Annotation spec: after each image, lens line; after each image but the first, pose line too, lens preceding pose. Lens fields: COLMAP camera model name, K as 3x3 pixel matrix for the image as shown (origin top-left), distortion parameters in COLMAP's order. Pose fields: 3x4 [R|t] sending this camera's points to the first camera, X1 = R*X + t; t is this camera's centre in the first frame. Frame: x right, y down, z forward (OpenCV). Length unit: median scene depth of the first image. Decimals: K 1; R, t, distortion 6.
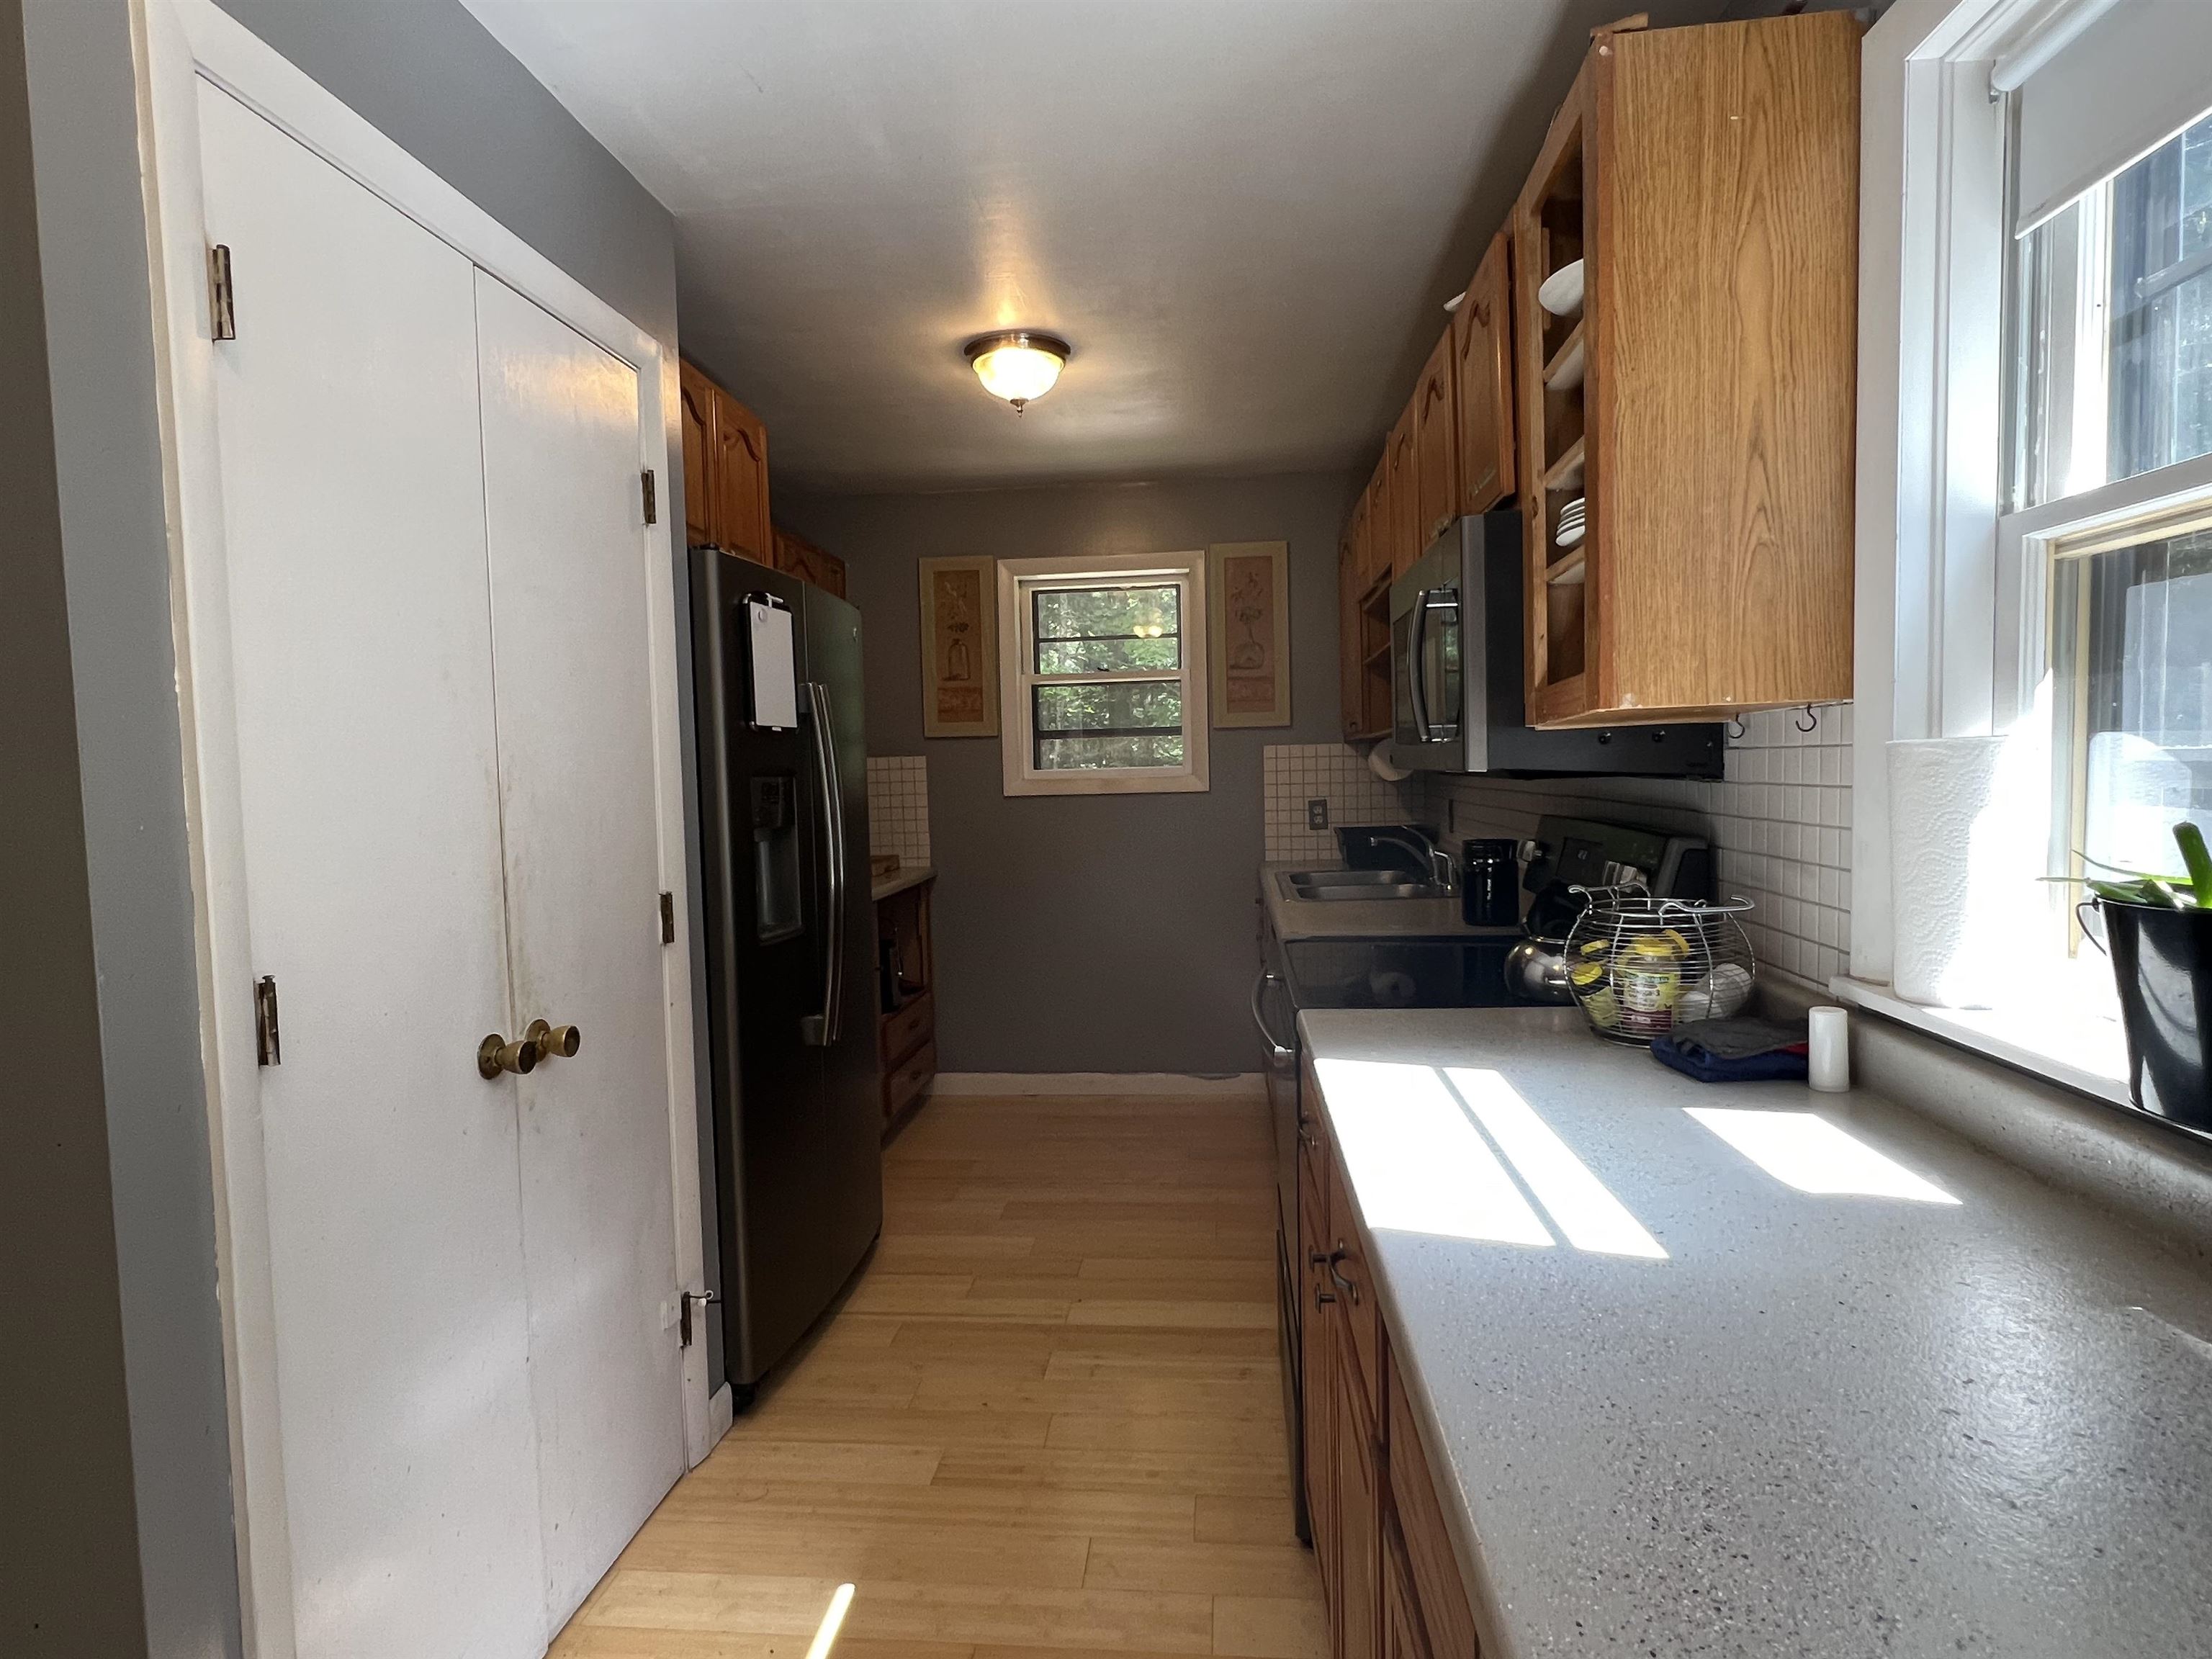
lens RADIAL K [[1175.2, 0, 1110.9], [0, 1175.2, 828.5], [0, 0, 1]] dist [0.000029, -0.001062]
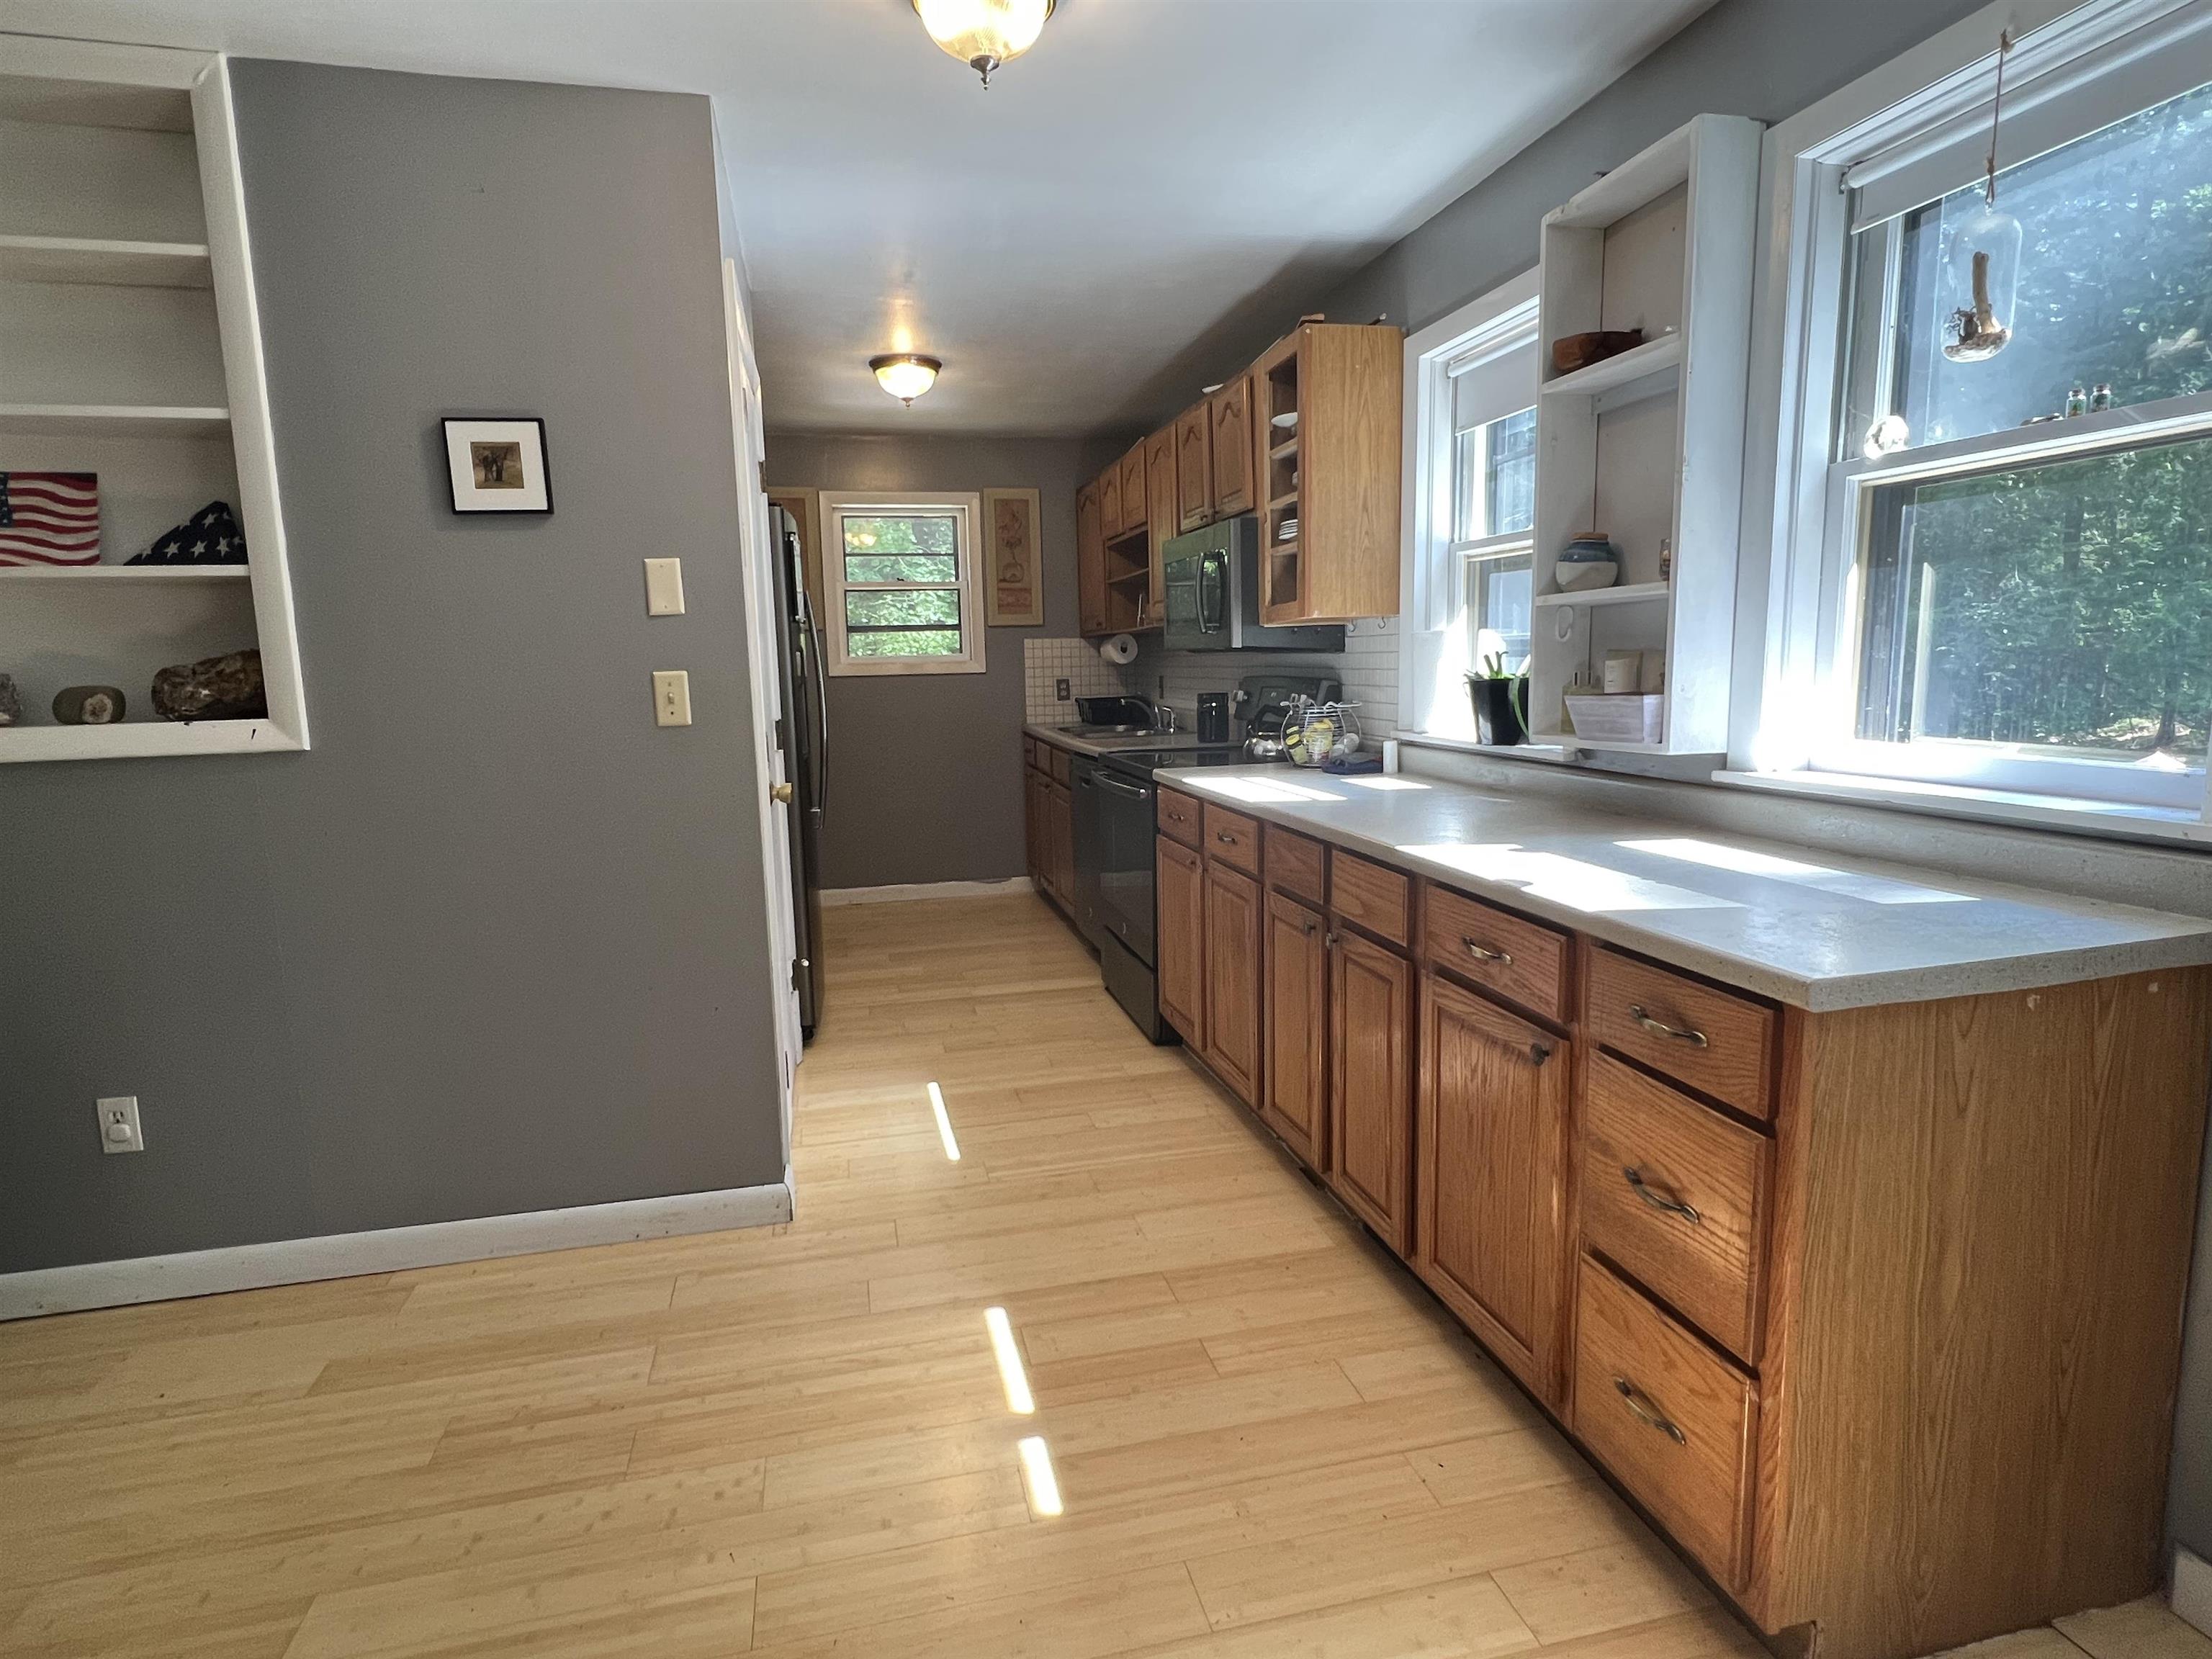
lens RADIAL K [[1175.2, 0, 1103.7], [0, 1175.2, 830.9], [0, 0, 1]] dist [0.000029, -0.001062]
pose [[0.948049, -0.043174, 0.315180, -0.559138], [0.016358, 0.996053, 0.087239, 0.086276], [-0.317703, -0.077551, 0.945014, -0.866615]]
